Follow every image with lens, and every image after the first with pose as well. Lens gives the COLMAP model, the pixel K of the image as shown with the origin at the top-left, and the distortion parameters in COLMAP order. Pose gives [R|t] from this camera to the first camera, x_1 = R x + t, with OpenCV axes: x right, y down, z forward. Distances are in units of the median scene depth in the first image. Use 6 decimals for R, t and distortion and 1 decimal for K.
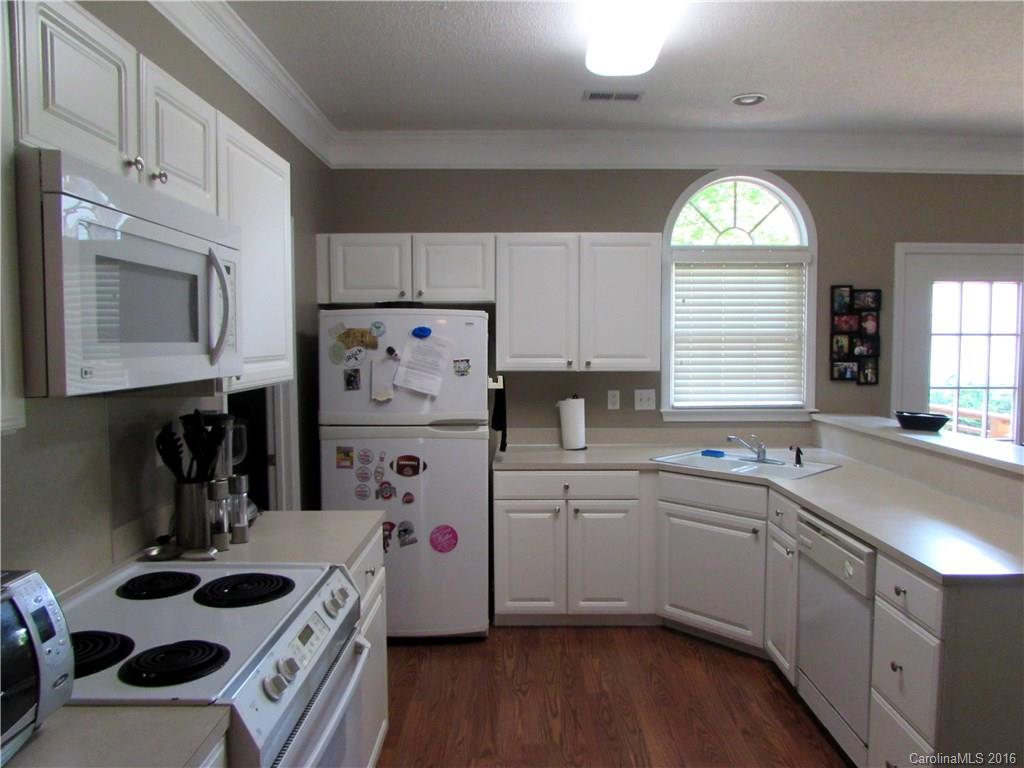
lens RADIAL K [[715.5, 0, 514.8], [0, 715.5, 379.2], [0, 0, 1]] dist [-0.036123, 0.005075]
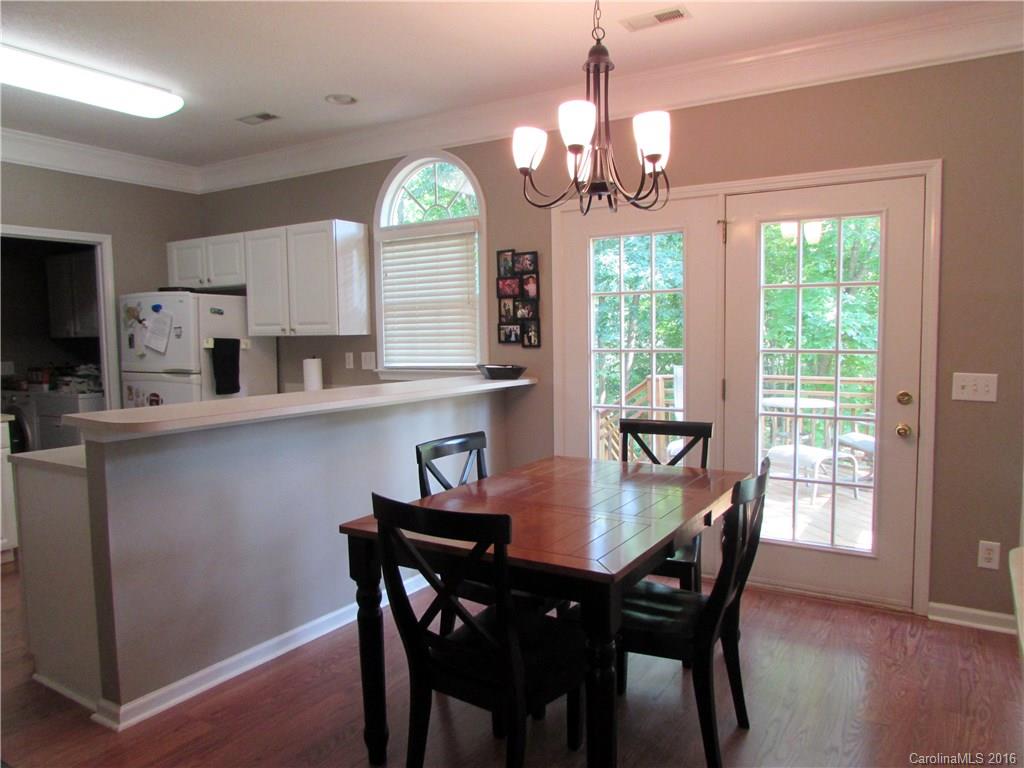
lens RADIAL K [[715.5, 0, 515.0], [0, 715.5, 377.2], [0, 0, 1]] dist [-0.036123, 0.005075]
pose [[0.852586, 0.019705, -0.522216, 1.011558], [-0.012839, 0.999777, 0.016764, 0.033295], [0.522430, -0.007588, 0.852649, 0.127483]]
